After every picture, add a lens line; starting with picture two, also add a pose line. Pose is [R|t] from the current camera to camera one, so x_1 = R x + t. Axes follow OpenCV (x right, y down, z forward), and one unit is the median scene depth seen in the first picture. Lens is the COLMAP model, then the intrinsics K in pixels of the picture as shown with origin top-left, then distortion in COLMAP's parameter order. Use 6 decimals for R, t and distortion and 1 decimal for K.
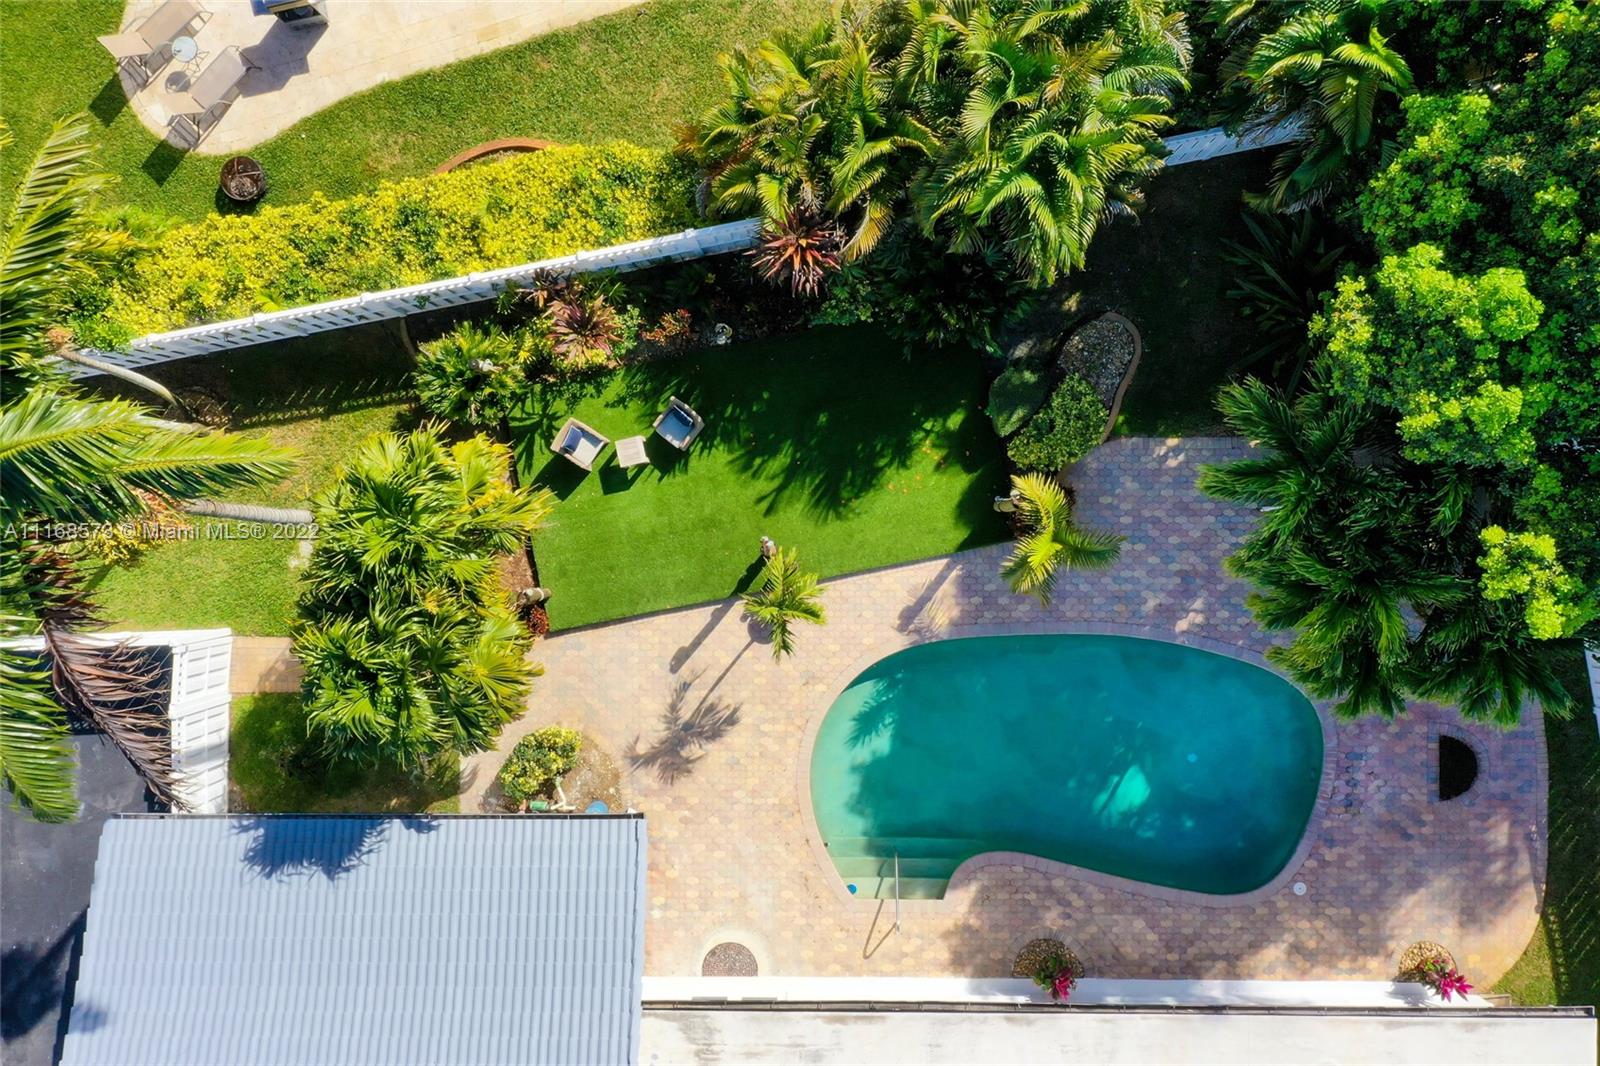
lens RADIAL K [[1244.4, 0, 811.6], [0, 1244.4, 537.7], [0, 0, 1]] dist [-0.000336, -0.005602]
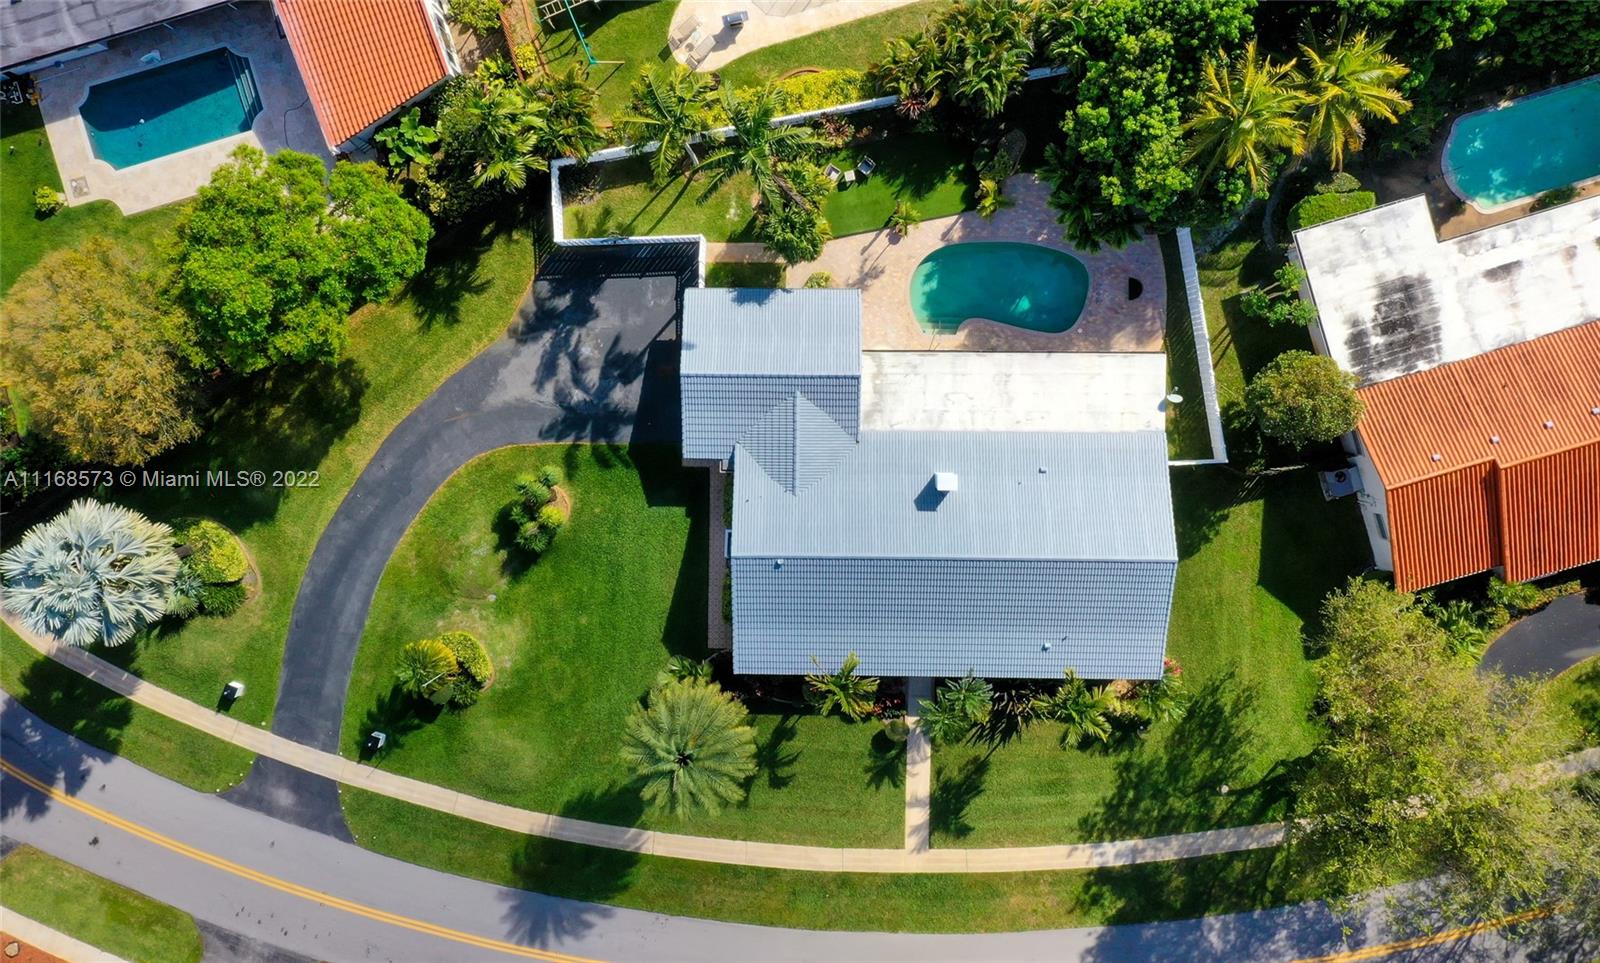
lens RADIAL K [[1261.7, 0, 801.2], [0, 1261.7, 467.2], [0, 0, 1]] dist [-0.036234, -0.014832]
pose [[0.999964, 0.006626, -0.005362, -0.243774], [-0.006510, 0.999751, 0.021330, 0.562758], [0.005502, -0.021294, 0.999758, -2.000795]]
